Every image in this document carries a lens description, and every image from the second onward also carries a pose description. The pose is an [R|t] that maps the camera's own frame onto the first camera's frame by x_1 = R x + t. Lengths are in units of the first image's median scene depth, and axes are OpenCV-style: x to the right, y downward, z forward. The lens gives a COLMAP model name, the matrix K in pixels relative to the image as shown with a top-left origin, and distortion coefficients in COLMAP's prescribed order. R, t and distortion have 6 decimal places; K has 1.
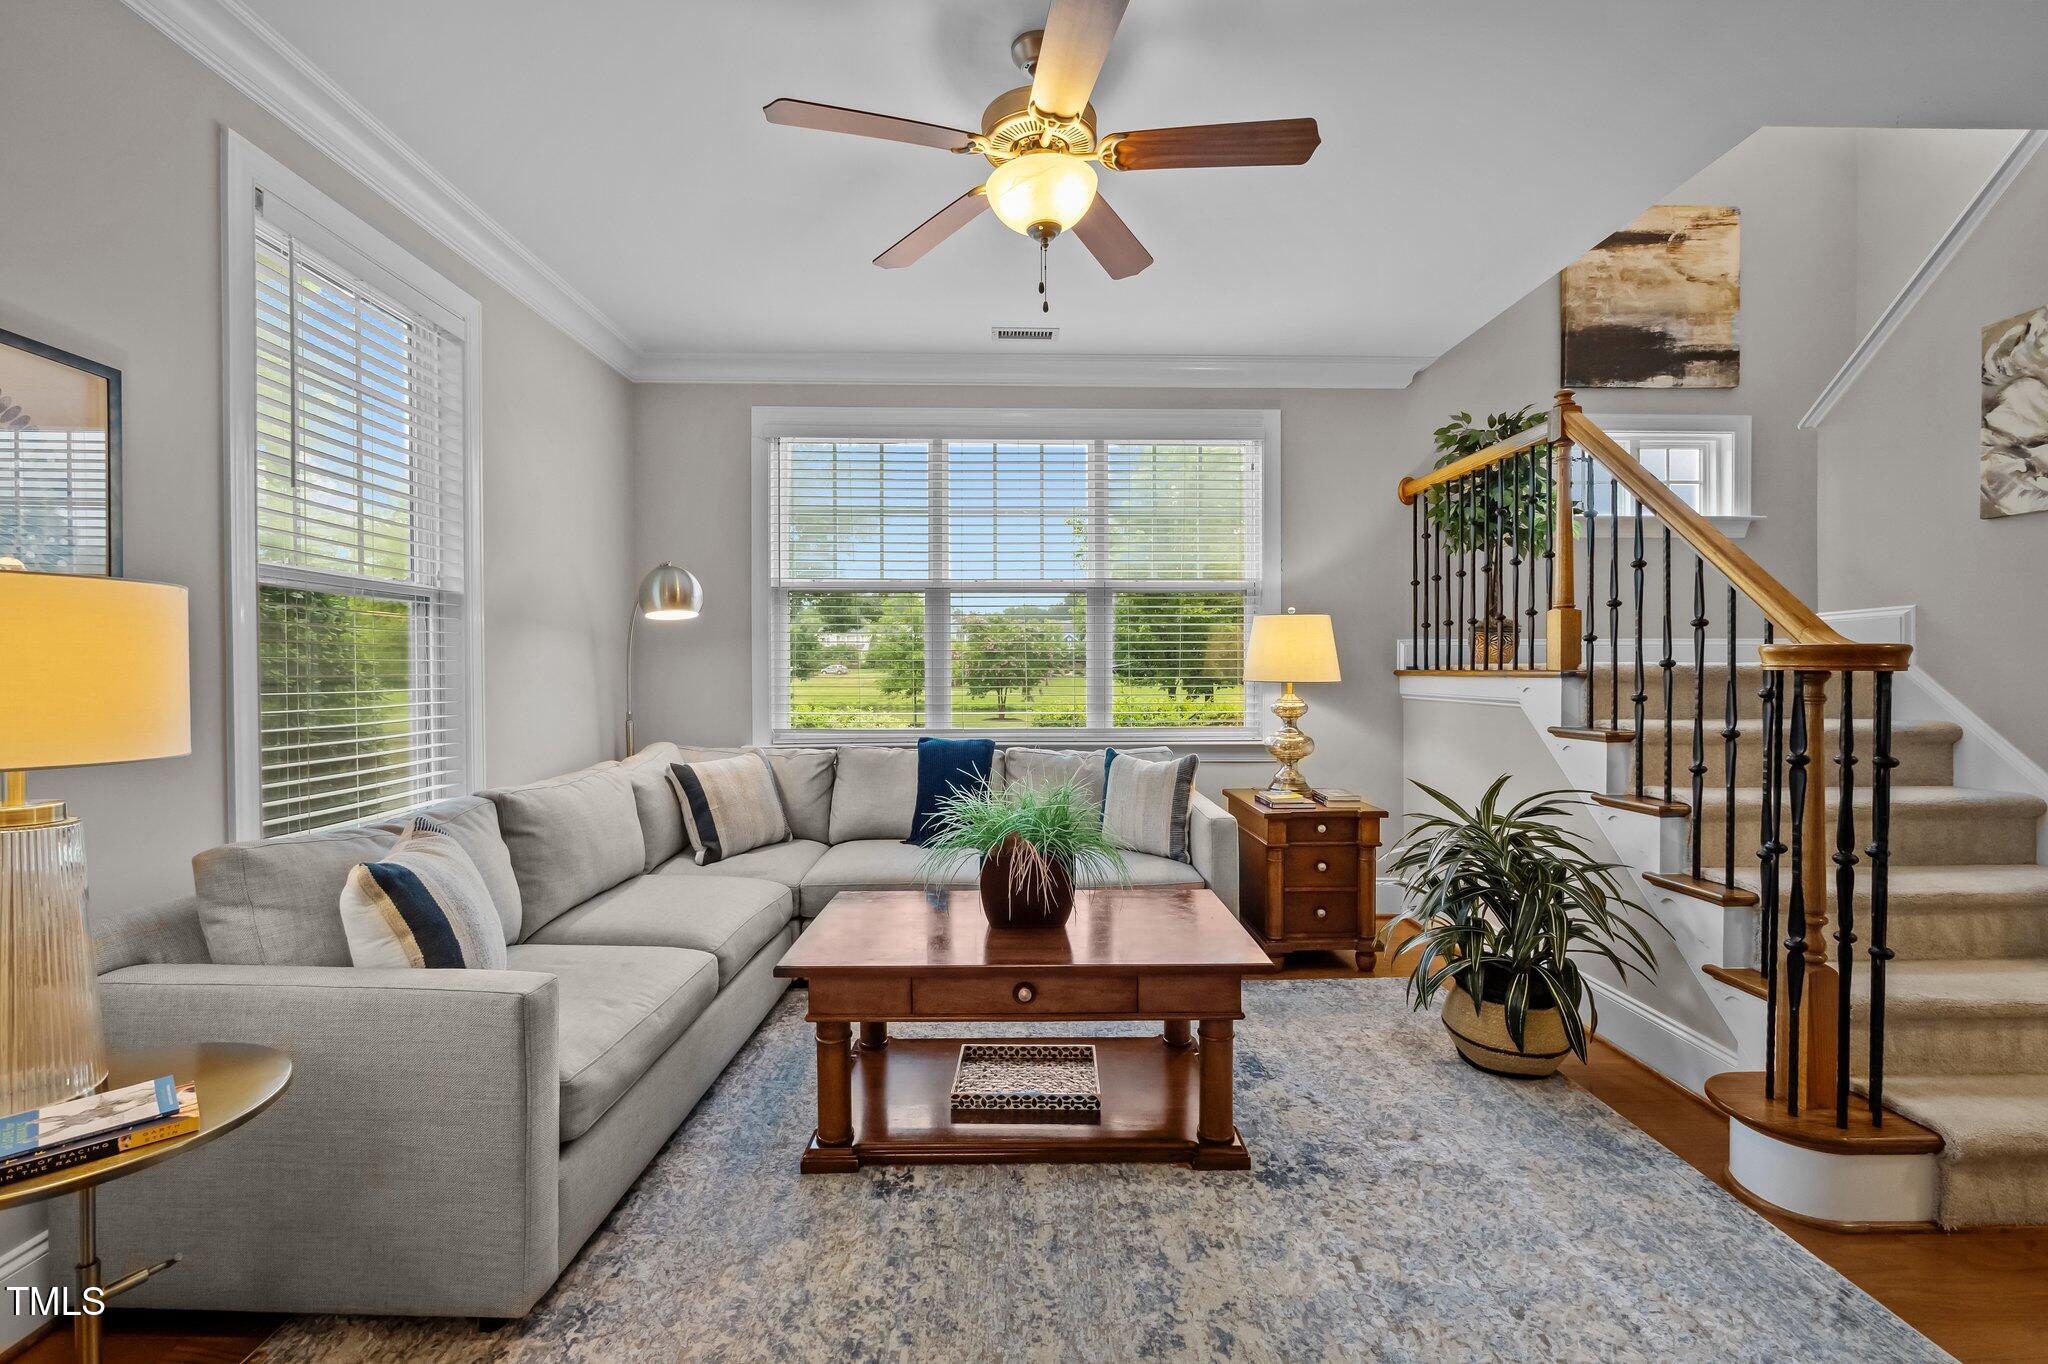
lens RADIAL K [[849.8, 0, 1030.4], [0, 849.8, 680.9], [0, 0, 1]] dist [-0.007040, 0.000412]
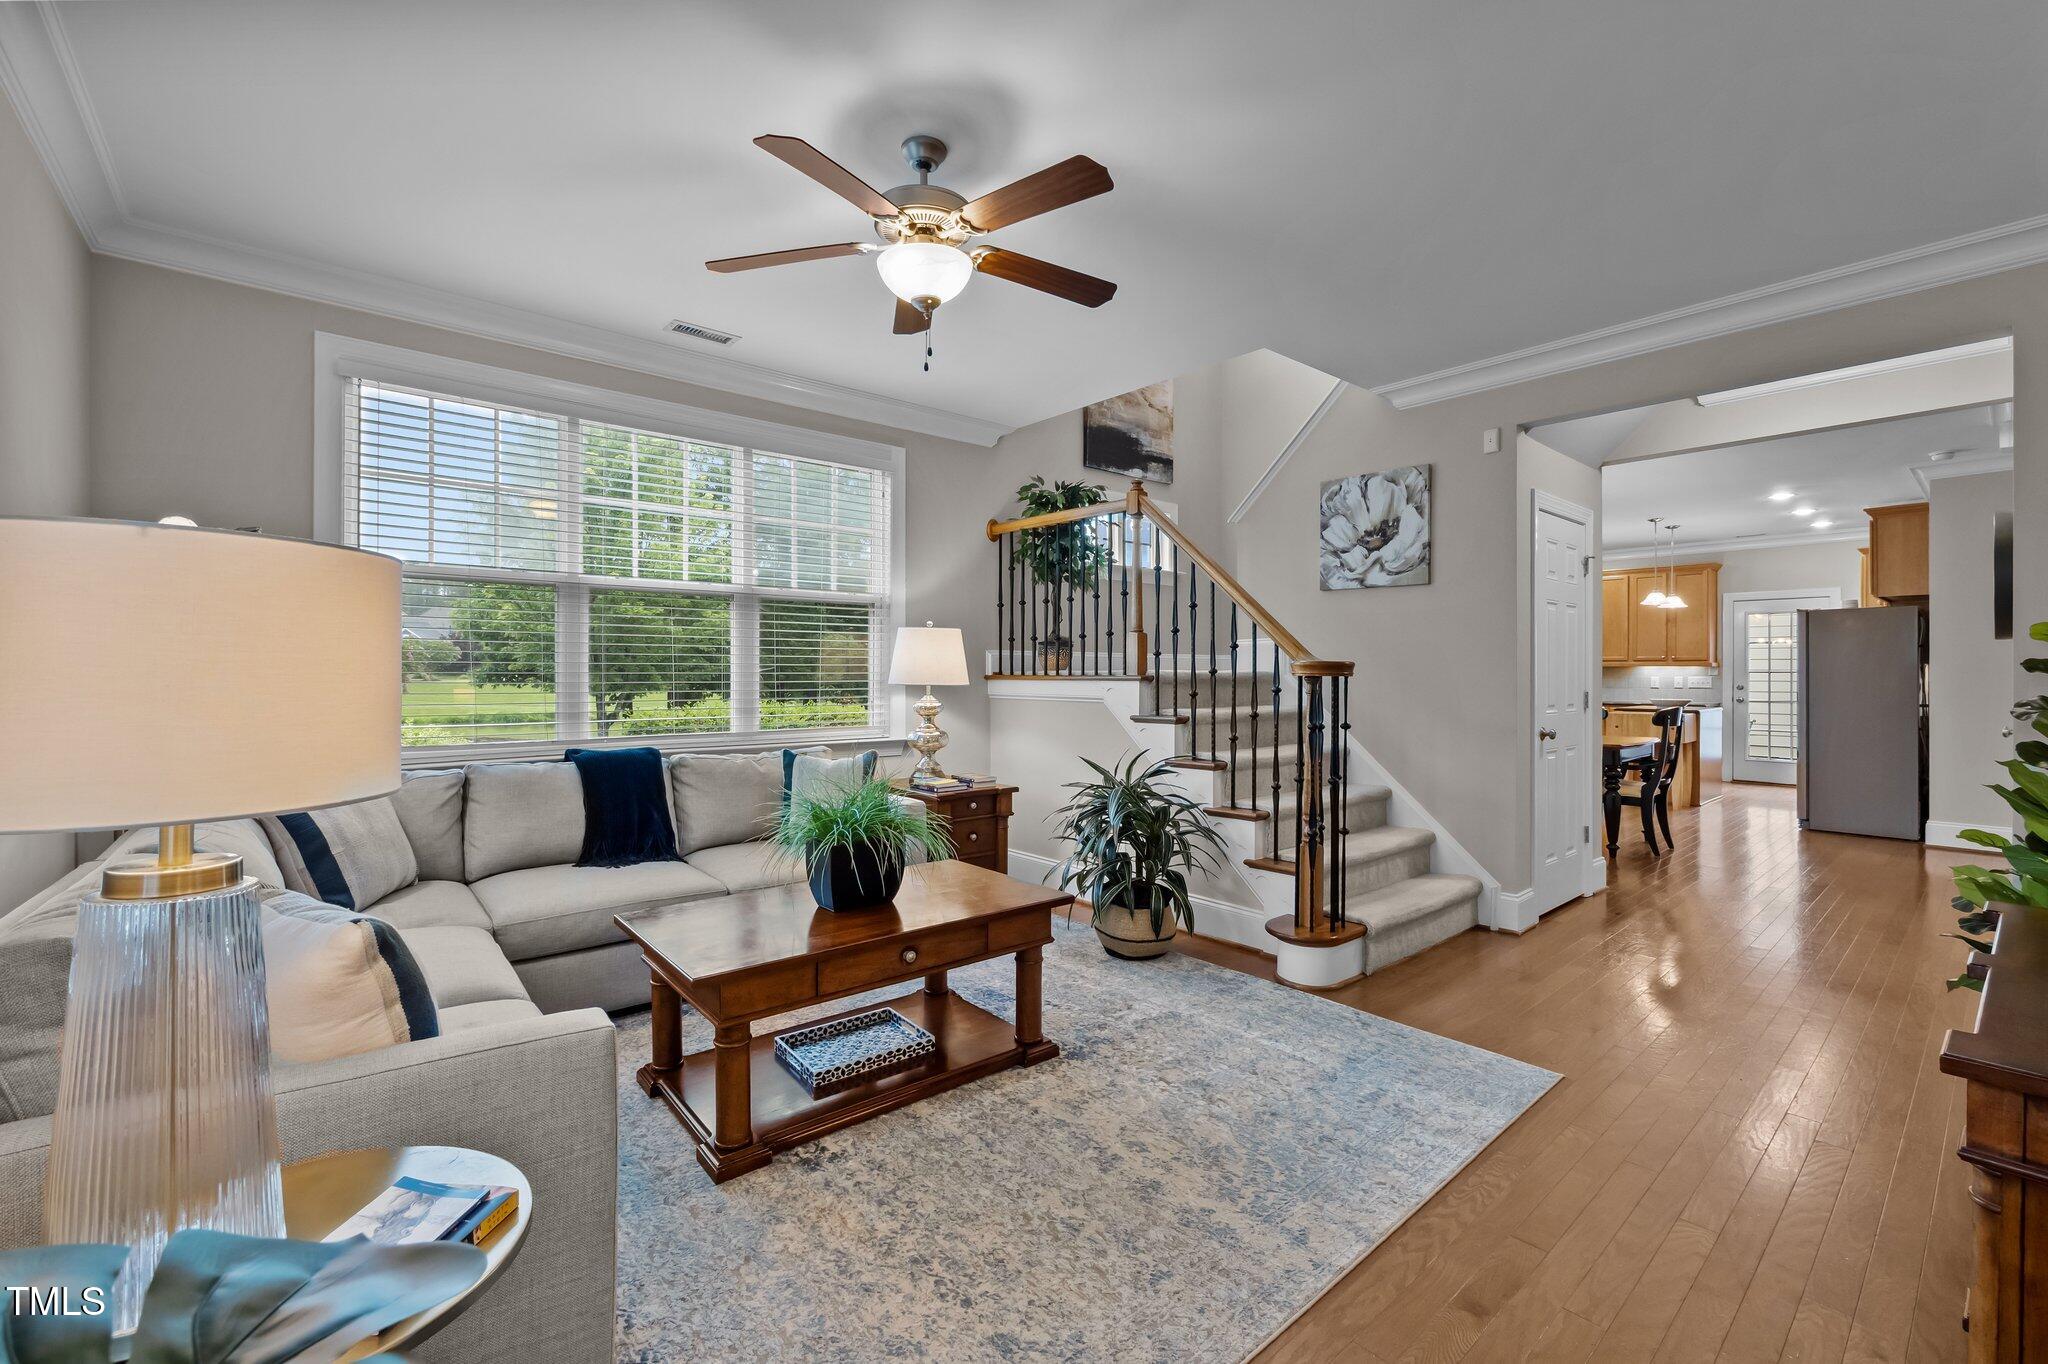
lens RADIAL K [[856.3, 0, 1031.9], [0, 856.3, 676.0], [0, 0, 1]] dist [-0.015823, 0.008034]
pose [[0.776393, 0.001399, 0.630248, -0.433446], [0.005322, 0.999947, -0.008775, -0.000376], [-0.630227, 0.010167, 0.776344, -0.005804]]
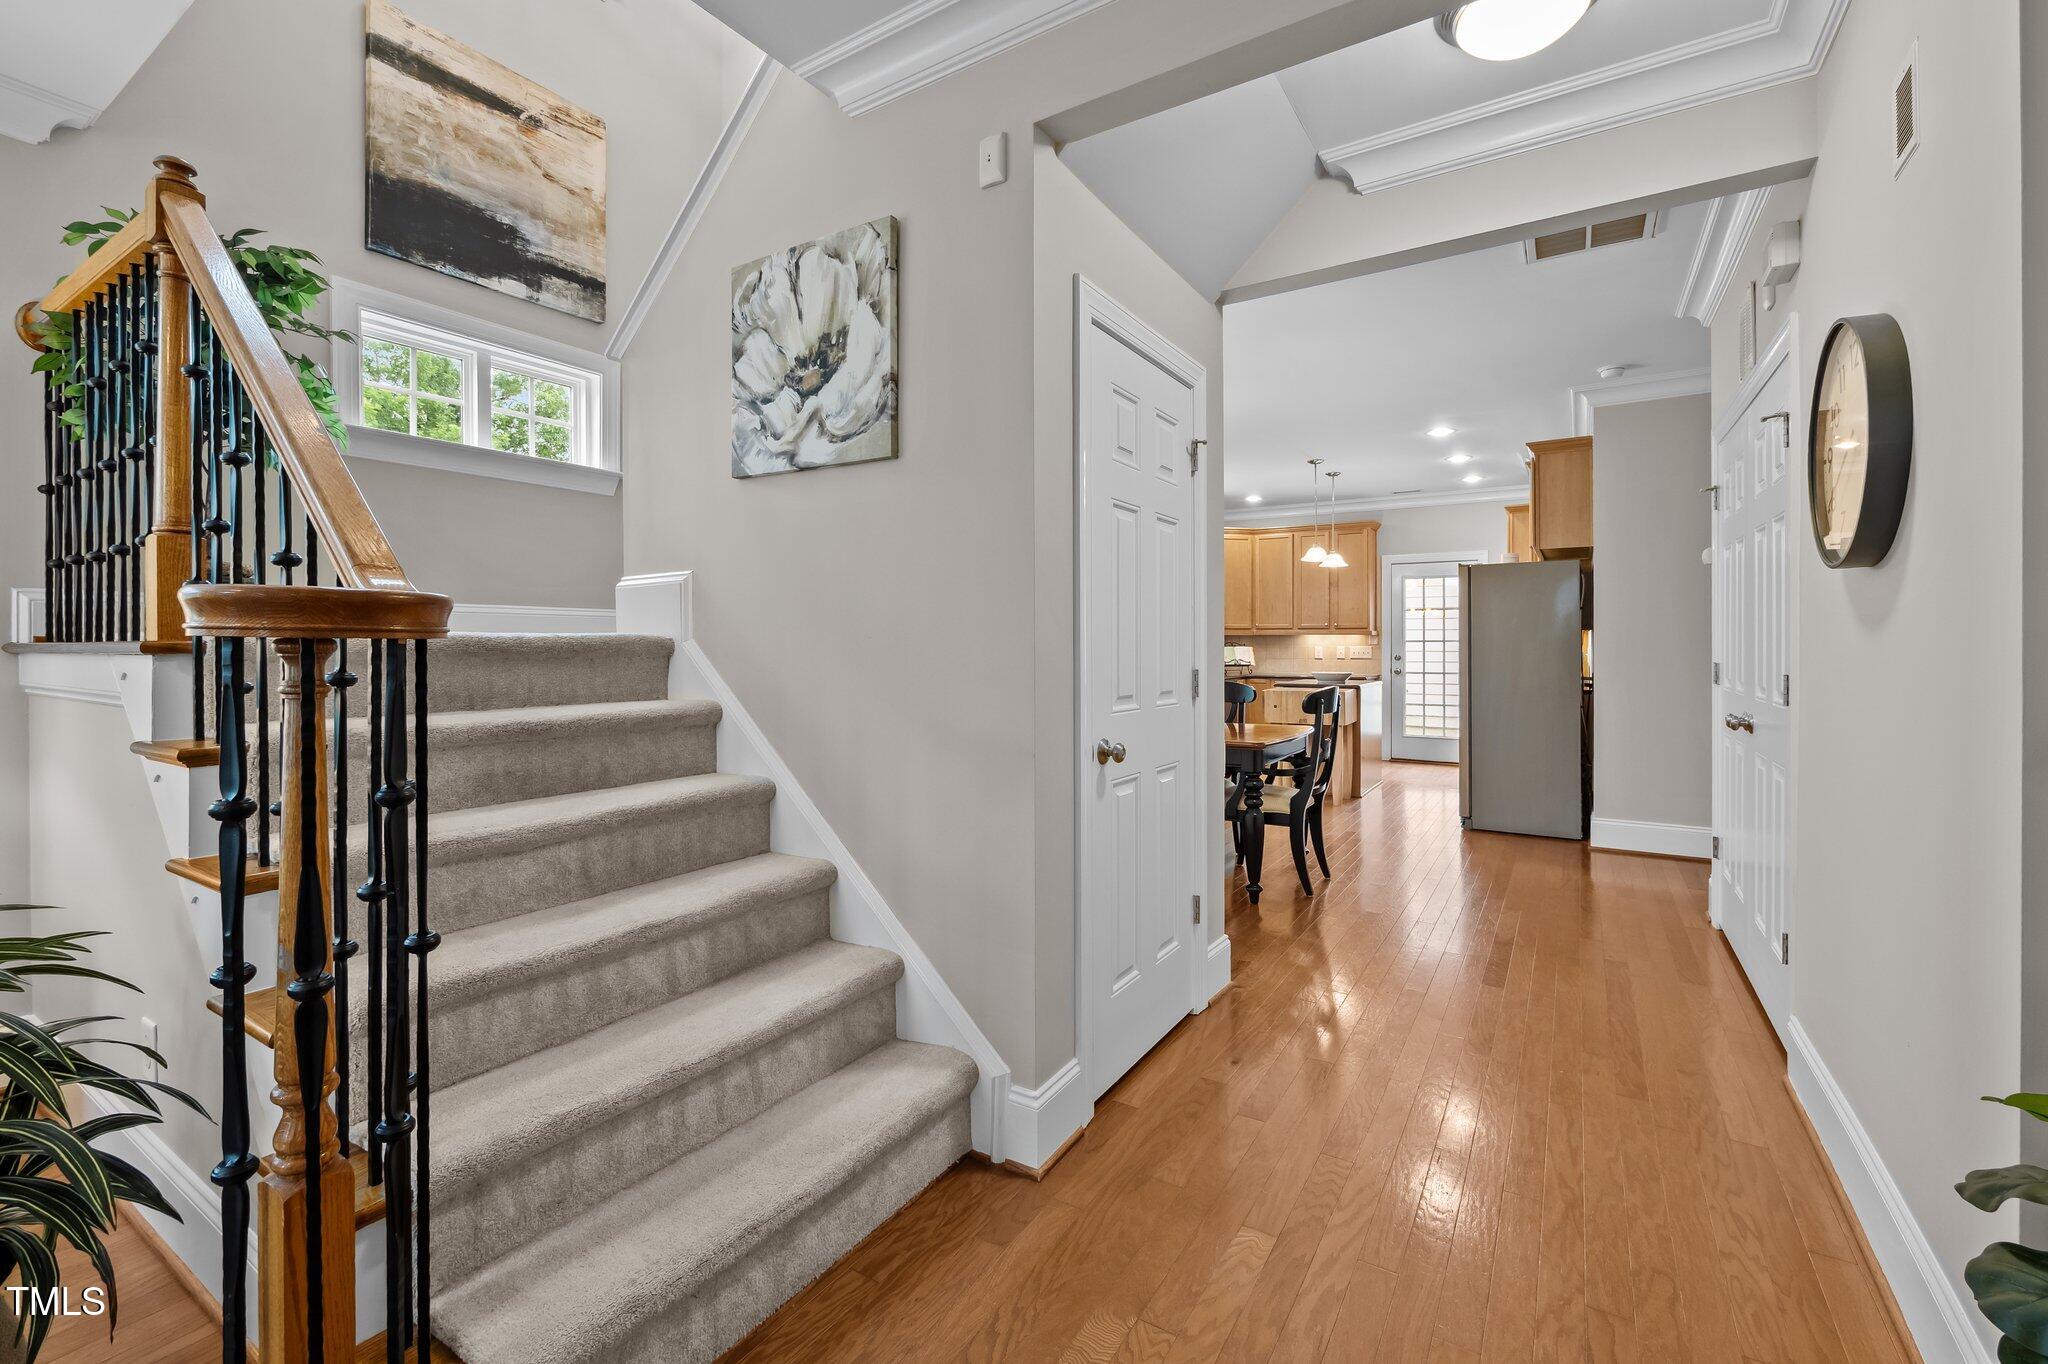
lens RADIAL K [[868.3, 0, 1026.5], [0, 868.3, 648.5], [0, 0, 1]] dist [-0.007787, 0.000376]
pose [[0.558342, -0.000702, 0.829611, 0.488550], [0.010941, 0.999919, -0.006518, 0.002161], [-0.829539, 0.012716, 0.558304, 0.198439]]
